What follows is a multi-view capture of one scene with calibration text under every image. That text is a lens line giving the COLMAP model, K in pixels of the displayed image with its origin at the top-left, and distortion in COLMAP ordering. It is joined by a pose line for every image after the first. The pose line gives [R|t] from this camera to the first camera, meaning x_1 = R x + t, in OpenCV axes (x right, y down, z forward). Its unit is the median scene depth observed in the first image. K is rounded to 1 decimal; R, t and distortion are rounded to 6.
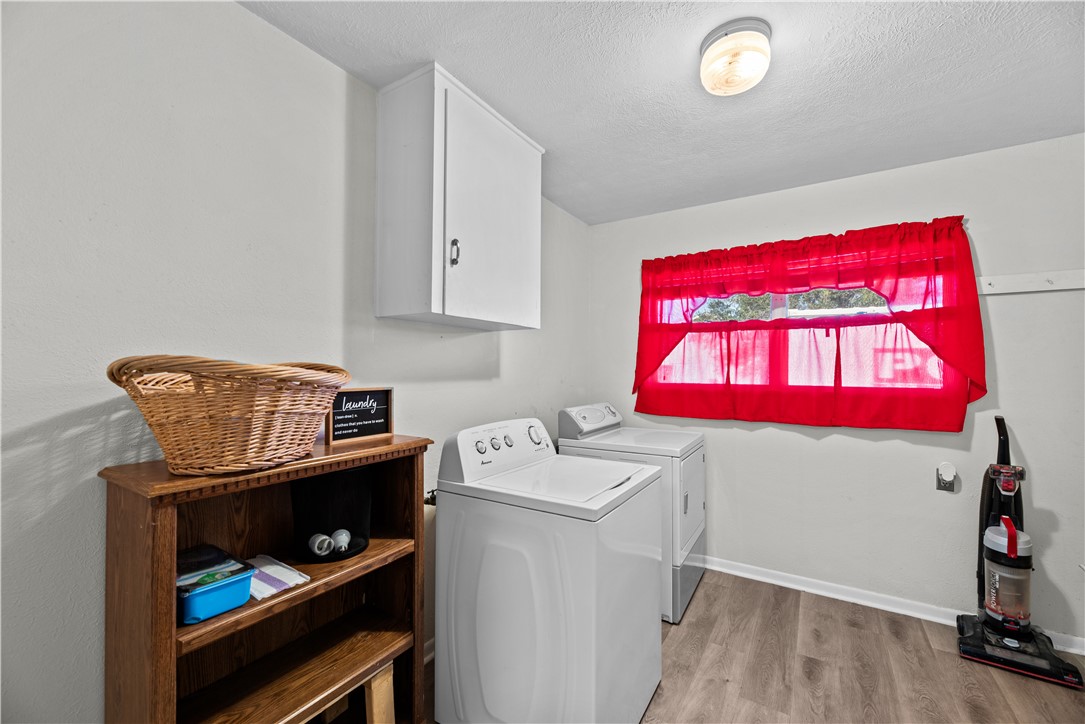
lens RADIAL K [[438.8, 0, 544.2], [0, 438.8, 363.2], [0, 0, 1]] dist [0.015033, 0.000118]
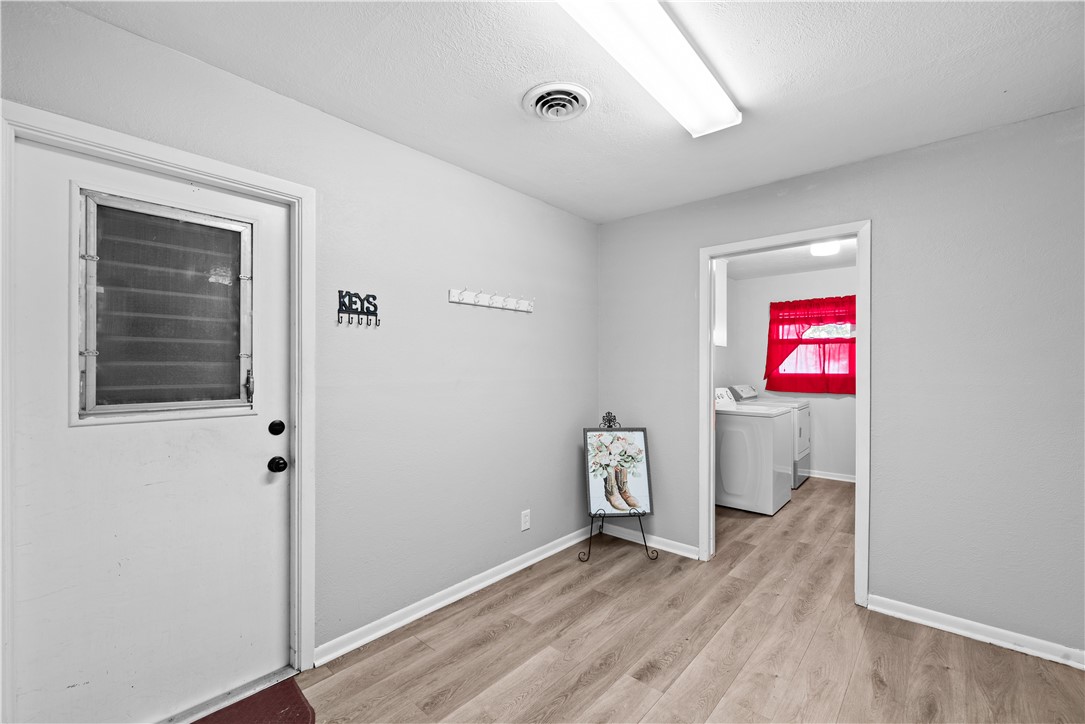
lens RADIAL K [[471.6, 0, 534.7], [0, 471.6, 363.9], [0, 0, 1]] dist [-0.002320, -0.000399]
pose [[0.987691, -0.000586, -0.156417, -0.432443], [0.001456, 0.999984, 0.005445, -0.003034], [0.156411, -0.005606, 0.987676, -1.049731]]
